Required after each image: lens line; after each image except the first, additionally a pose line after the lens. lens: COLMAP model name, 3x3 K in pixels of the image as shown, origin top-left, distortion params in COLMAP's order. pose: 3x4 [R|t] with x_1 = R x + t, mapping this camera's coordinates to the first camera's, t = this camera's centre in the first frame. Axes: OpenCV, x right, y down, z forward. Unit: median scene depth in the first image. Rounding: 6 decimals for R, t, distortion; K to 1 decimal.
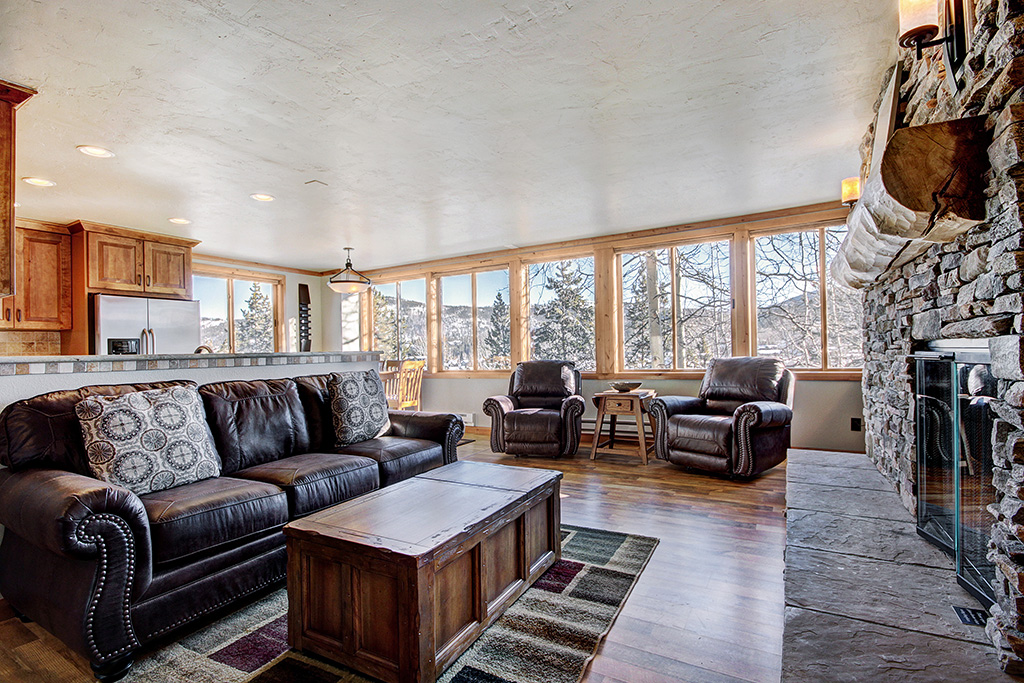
lens RADIAL K [[473.3, 0, 512.6], [0, 473.3, 345.4], [0, 0, 1]] dist [0.000367, -0.000113]
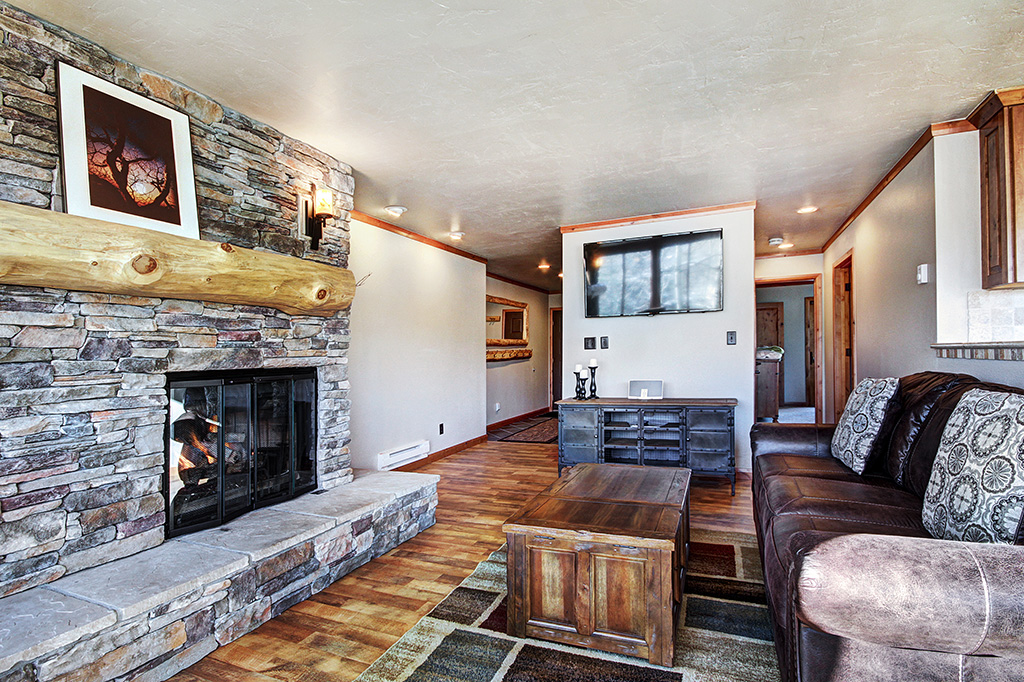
lens RADIAL K [[491.3, 0, 512.0], [0, 491.3, 341.0], [0, 0, 1]] dist [0.031504, -0.025098]
pose [[-0.994282, 0.014269, -0.105831, 0.078020], [0.016656, 0.999626, -0.021705, -0.015154], [0.105482, -0.023343, -0.994147, 0.827959]]
